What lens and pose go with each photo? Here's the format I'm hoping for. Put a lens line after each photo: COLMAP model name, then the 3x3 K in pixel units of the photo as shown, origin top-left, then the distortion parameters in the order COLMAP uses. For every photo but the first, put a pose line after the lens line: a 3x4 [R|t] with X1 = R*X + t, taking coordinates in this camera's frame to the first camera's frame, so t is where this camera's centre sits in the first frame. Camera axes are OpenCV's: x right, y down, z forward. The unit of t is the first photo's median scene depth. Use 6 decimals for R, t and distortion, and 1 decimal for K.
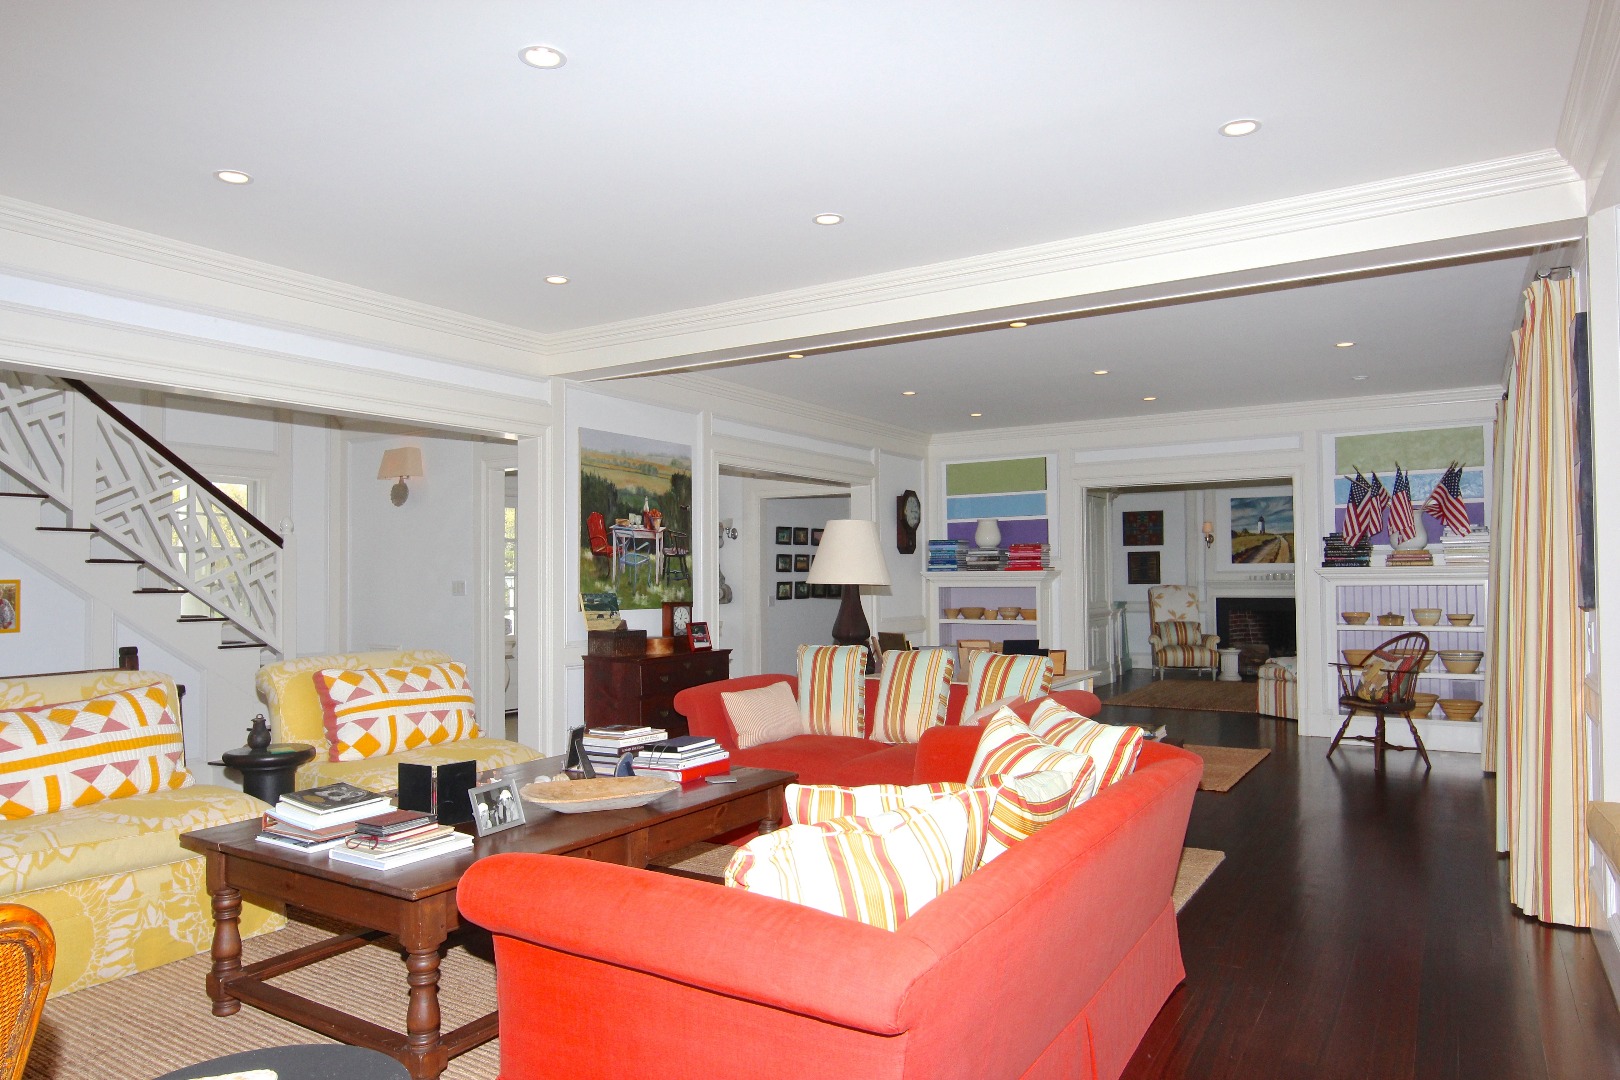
lens RADIAL K [[1045.9, 0, 808.8], [0, 1045.9, 547.5], [0, 0, 1]] dist [-0.014217, 0.012748]
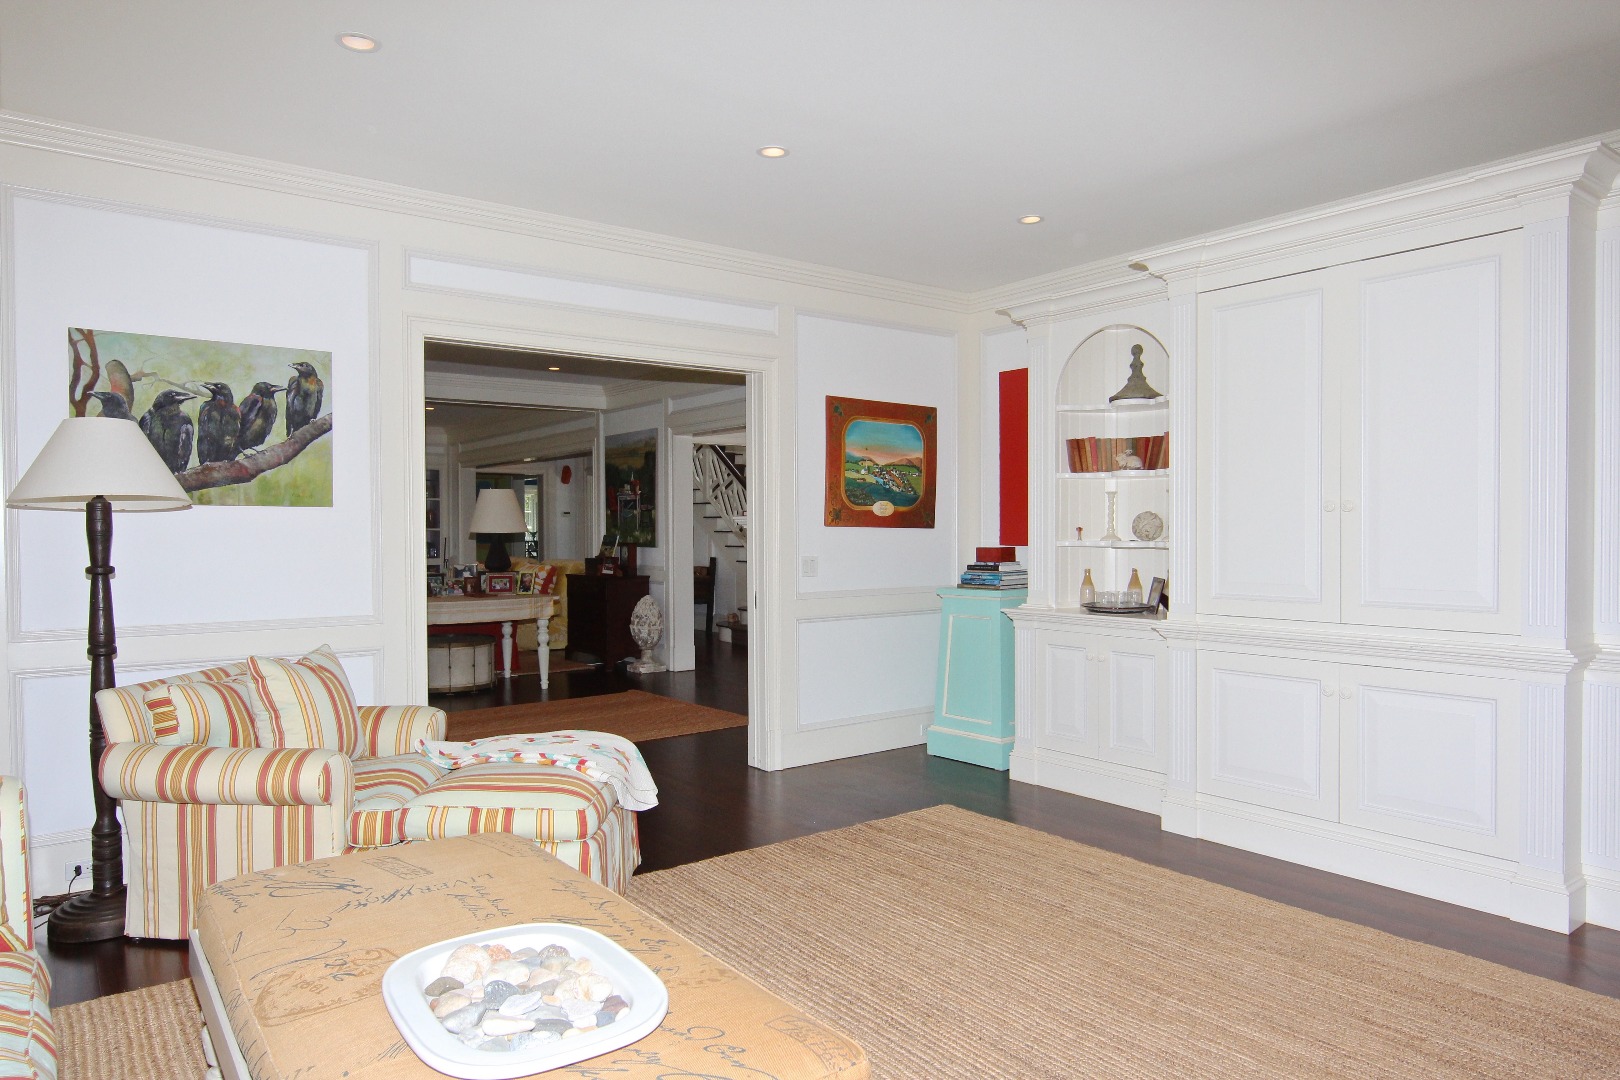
lens RADIAL K [[1045.9, 0, 810.2], [0, 1045.9, 542.5], [0, 0, 1]] dist [-0.014217, 0.012748]
pose [[-0.363361, 0.008396, -0.931611, 1.131049], [0.019682, 0.999805, 0.001334, 0.055094], [0.931441, -0.017851, -0.363455, 1.763369]]
